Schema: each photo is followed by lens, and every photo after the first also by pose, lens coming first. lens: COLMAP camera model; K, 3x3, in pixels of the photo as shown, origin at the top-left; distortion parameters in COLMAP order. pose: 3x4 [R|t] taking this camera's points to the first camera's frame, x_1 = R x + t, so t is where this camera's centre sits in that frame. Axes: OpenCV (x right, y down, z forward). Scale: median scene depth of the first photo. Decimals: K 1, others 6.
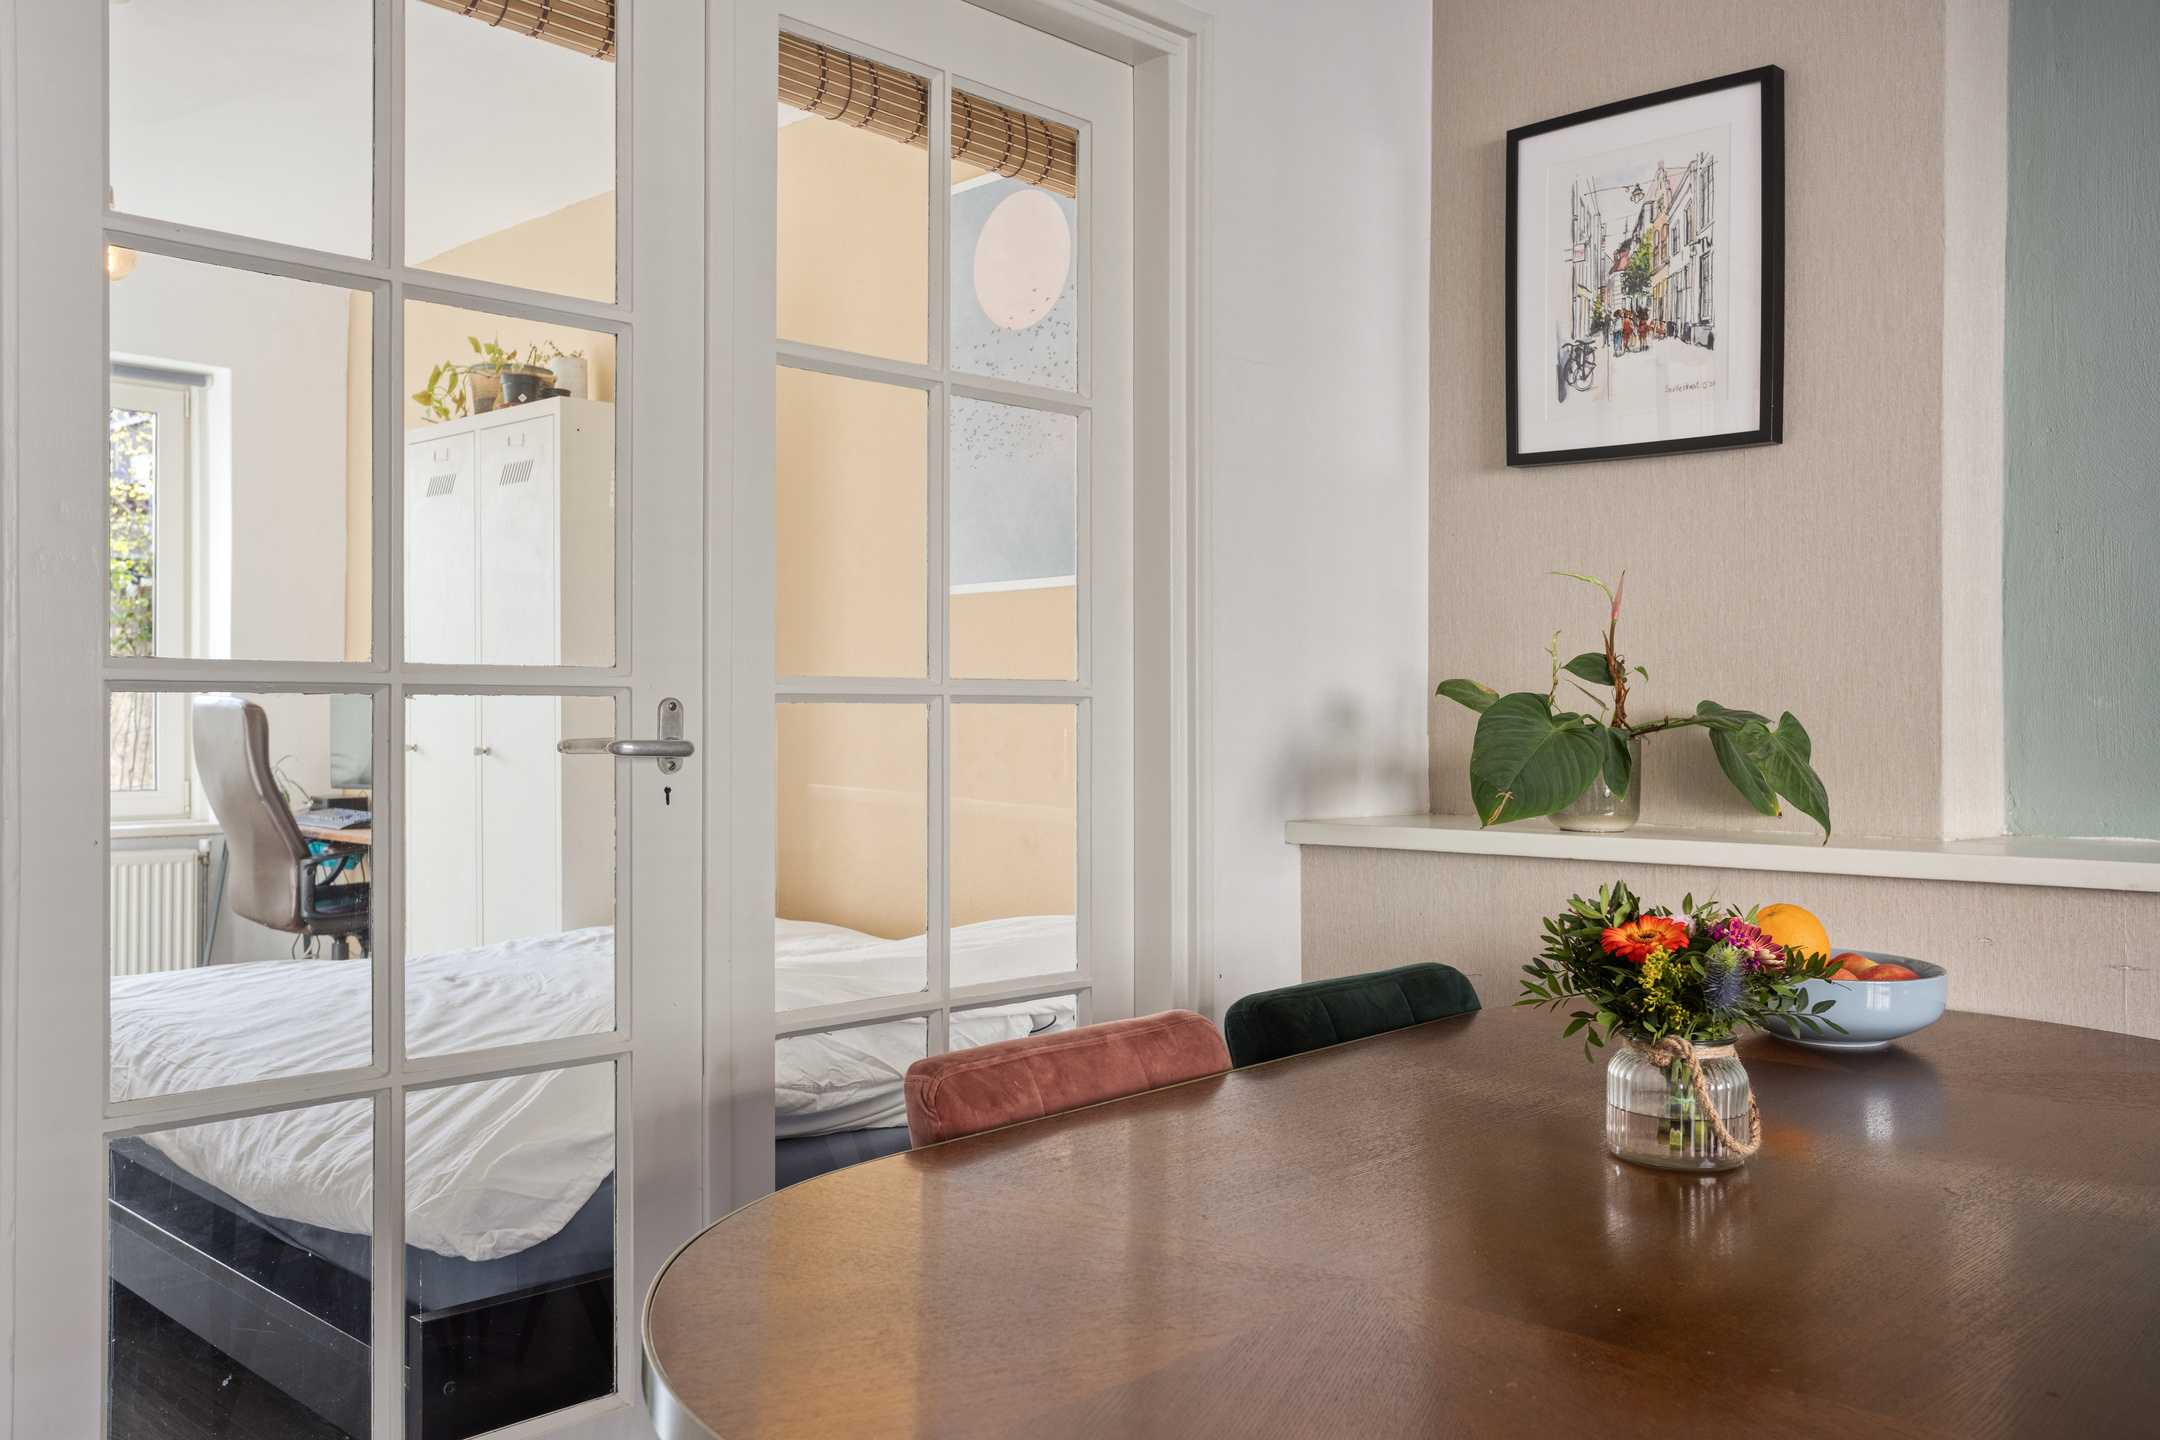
lens RADIAL K [[1845.6, 0, 1070.5], [0, 1845.6, 724.3], [0, 0, 1]] dist [0.009098, 0.004130]
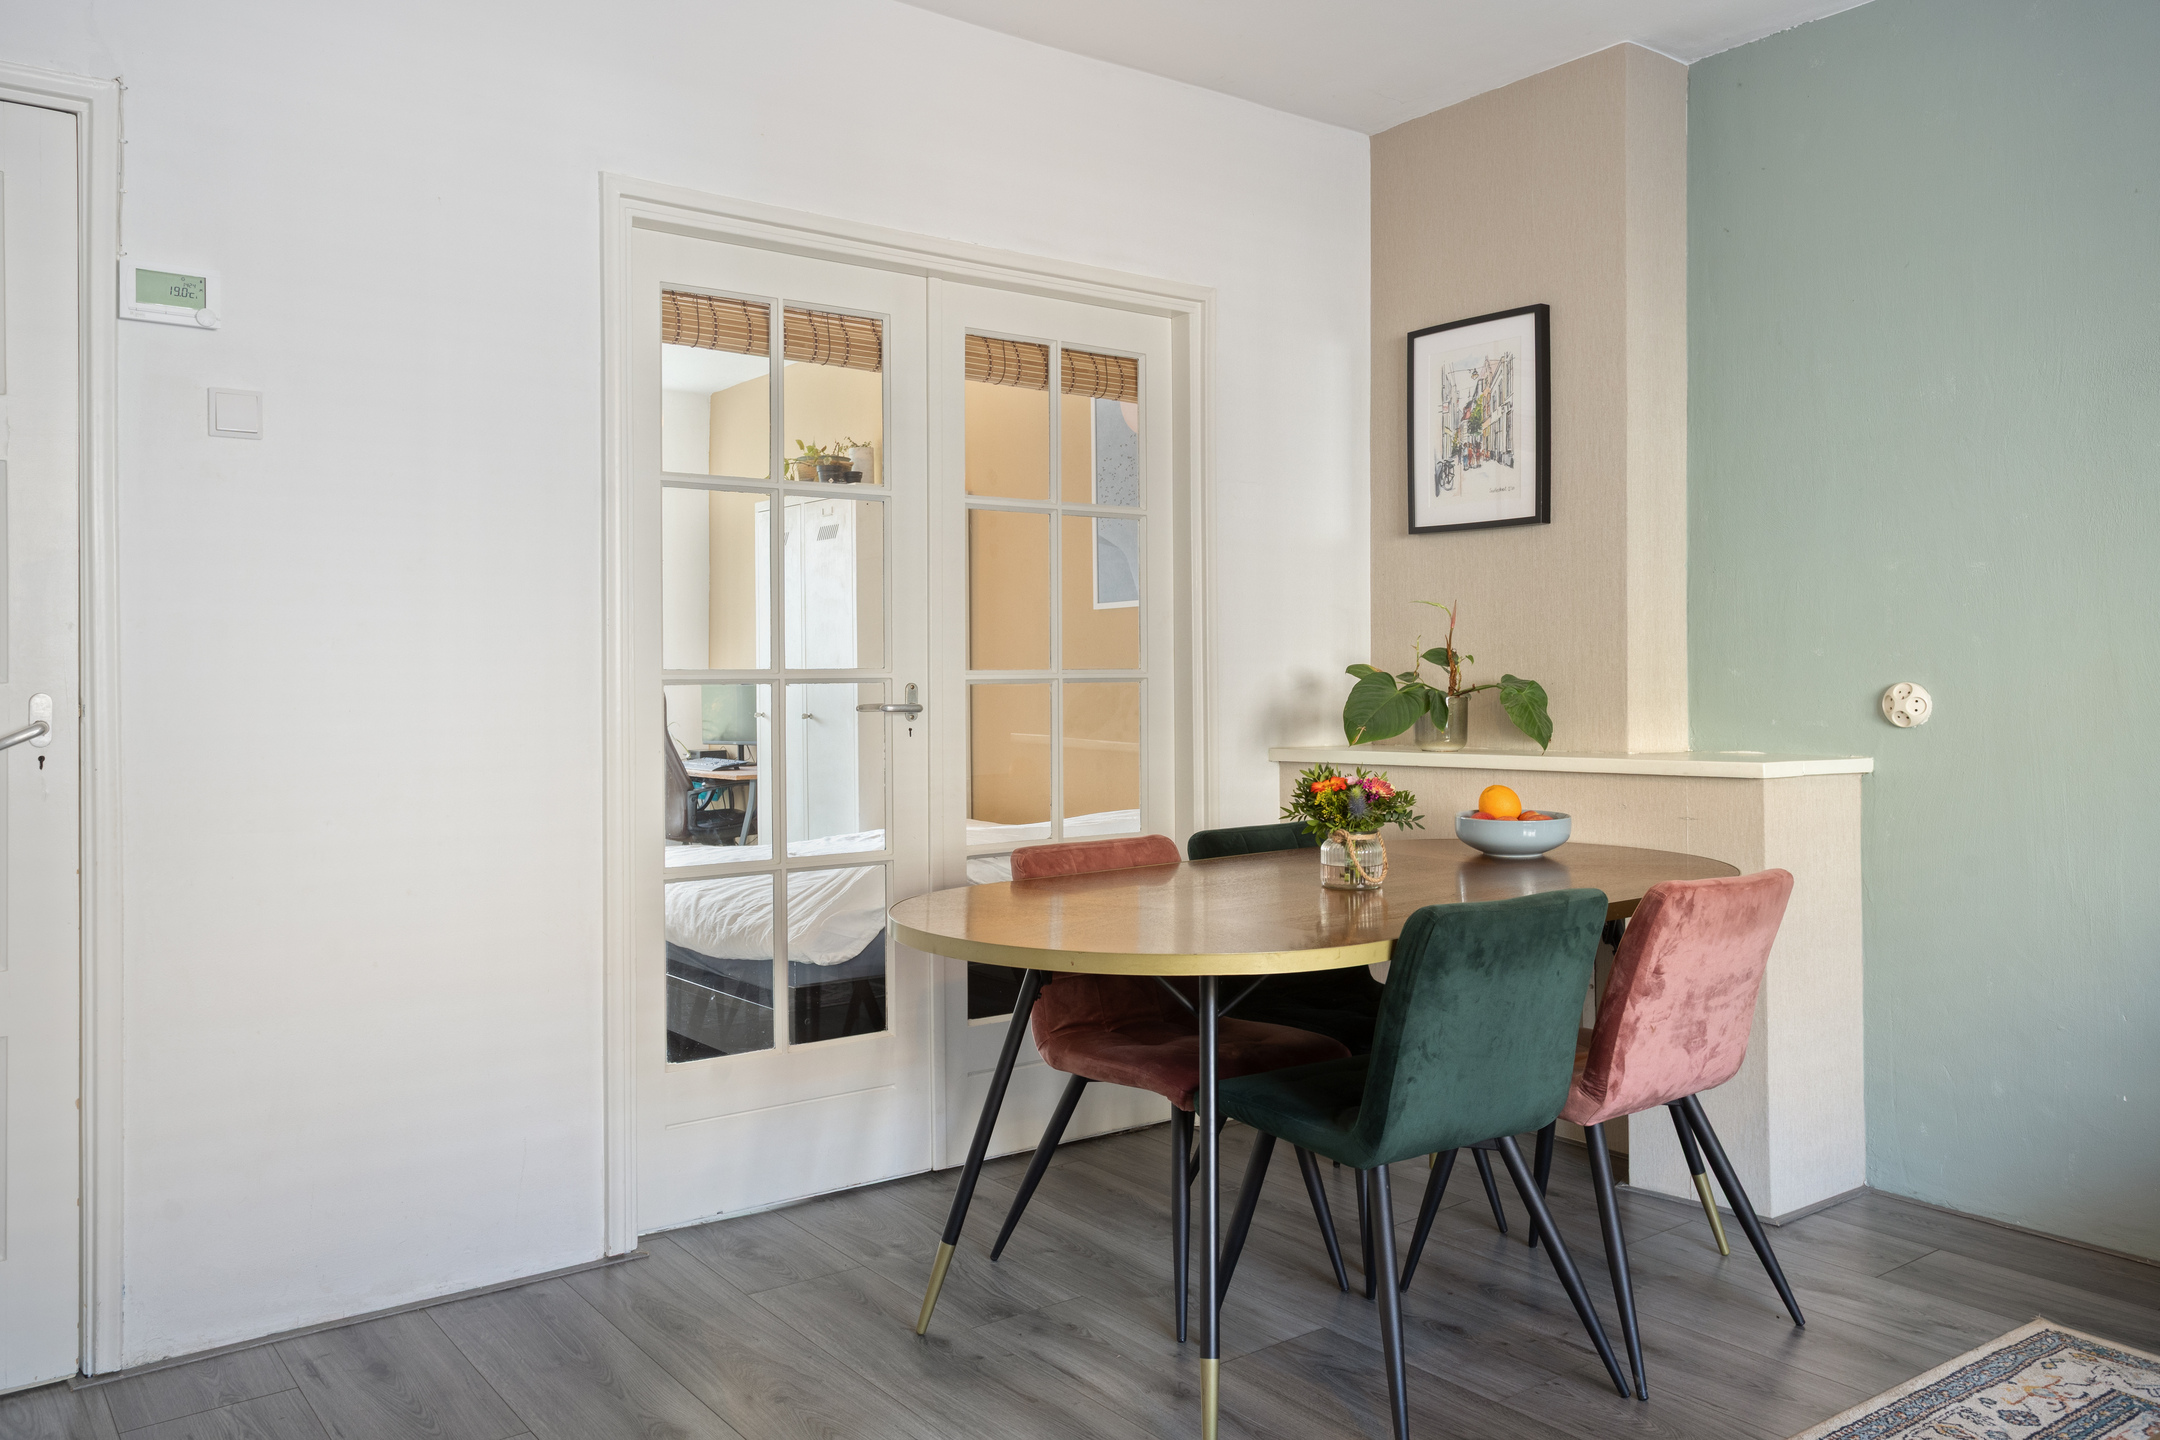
lens RADIAL K [[1664.9, 0, 1077.0], [0, 1664.9, 652.0], [0, 0, 1]] dist [0.005414, 0.012463]
pose [[0.990269, -0.016745, -0.138159, 0.157773], [0.013258, 0.999571, -0.026126, 0.001349], [0.138537, 0.024040, 0.990065, -0.566877]]
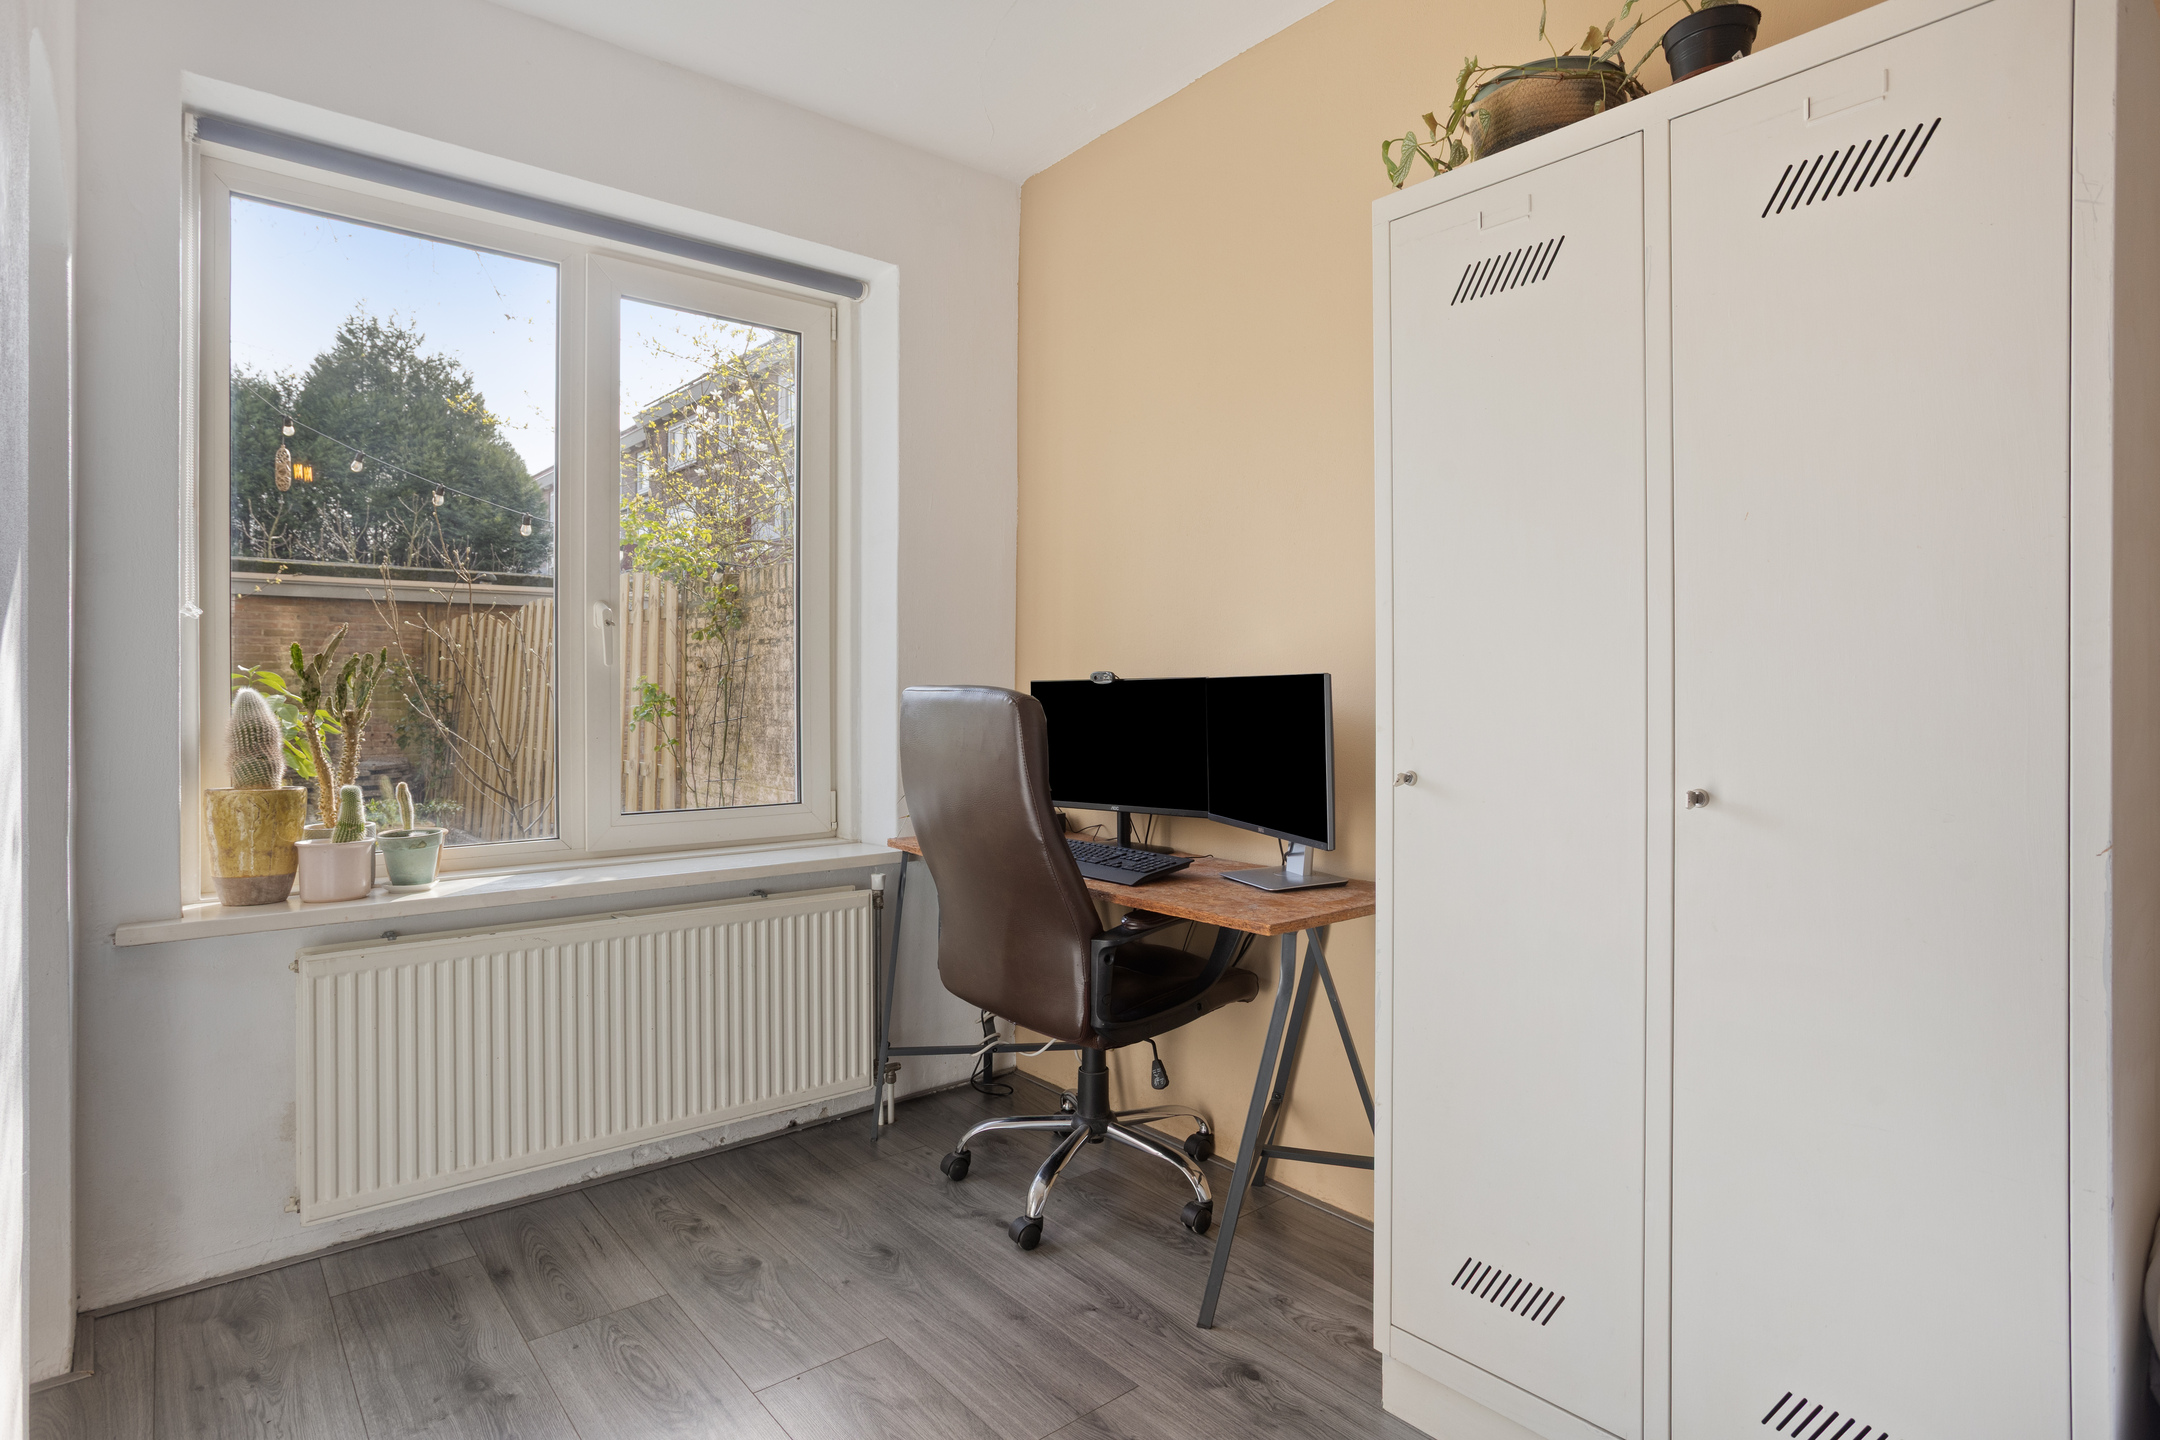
lens RADIAL K [[1124.0, 0, 1075.7], [0, 1124.0, 698.8], [0, 0, 1]] dist [-0.045739, 0.034594]
pose [[0.996151, -0.007967, -0.087294, -0.783899], [0.007760, 0.999966, -0.002714, -0.017972], [0.087313, 0.002026, 0.996179, 1.240318]]
